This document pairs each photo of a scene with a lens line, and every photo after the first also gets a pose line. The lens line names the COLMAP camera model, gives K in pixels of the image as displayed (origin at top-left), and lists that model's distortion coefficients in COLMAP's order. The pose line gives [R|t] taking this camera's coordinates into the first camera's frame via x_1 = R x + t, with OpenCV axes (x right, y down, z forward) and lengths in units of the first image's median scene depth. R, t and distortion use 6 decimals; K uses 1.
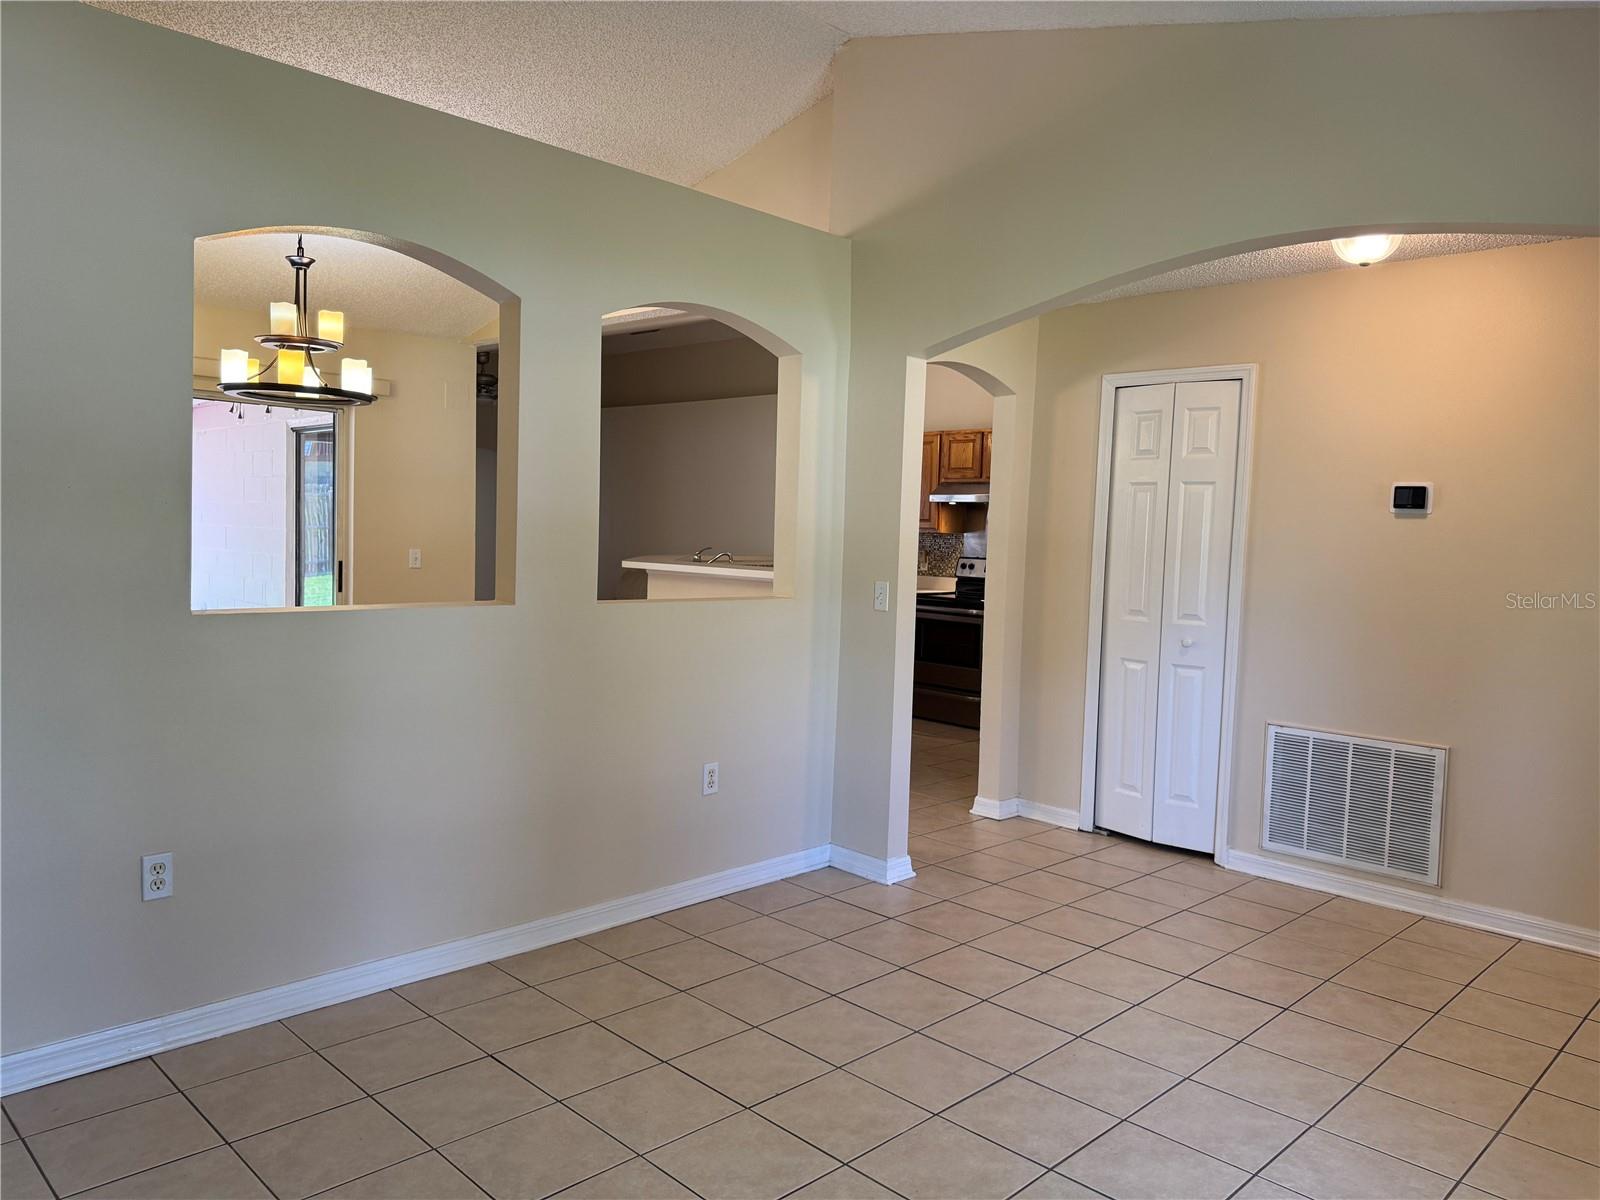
lens RADIAL K [[1119.6, 0, 796.9], [0, 1119.6, 606.0], [0, 0, 1]] dist [0.091631, -0.158515]
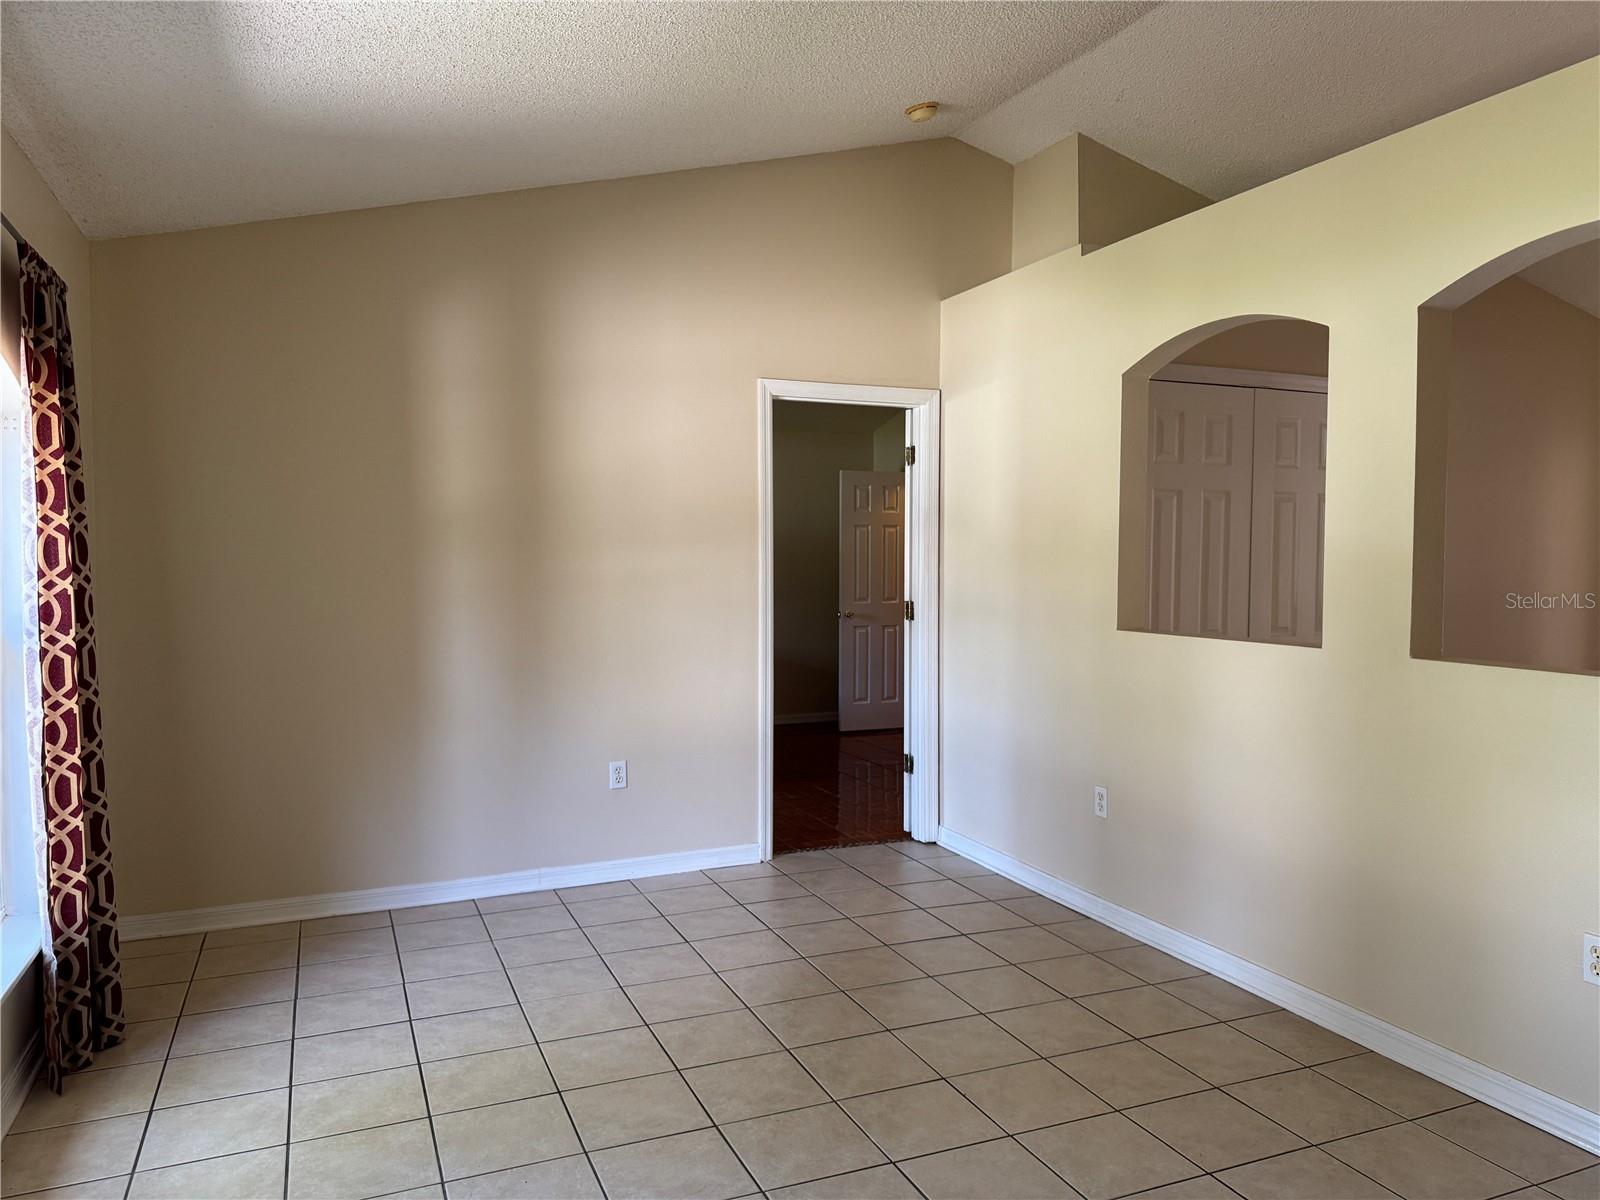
lens RADIAL K [[1127.3, 0, 800.0], [0, 1127.3, 600.0], [0, 0, 1]] dist [0.091832, -0.122716]
pose [[-0.375003, -0.003502, -0.927017, 0.891966], [-0.082403, 0.996160, 0.029571, -0.037119], [0.923354, 0.087478, -0.373852, 1.054509]]
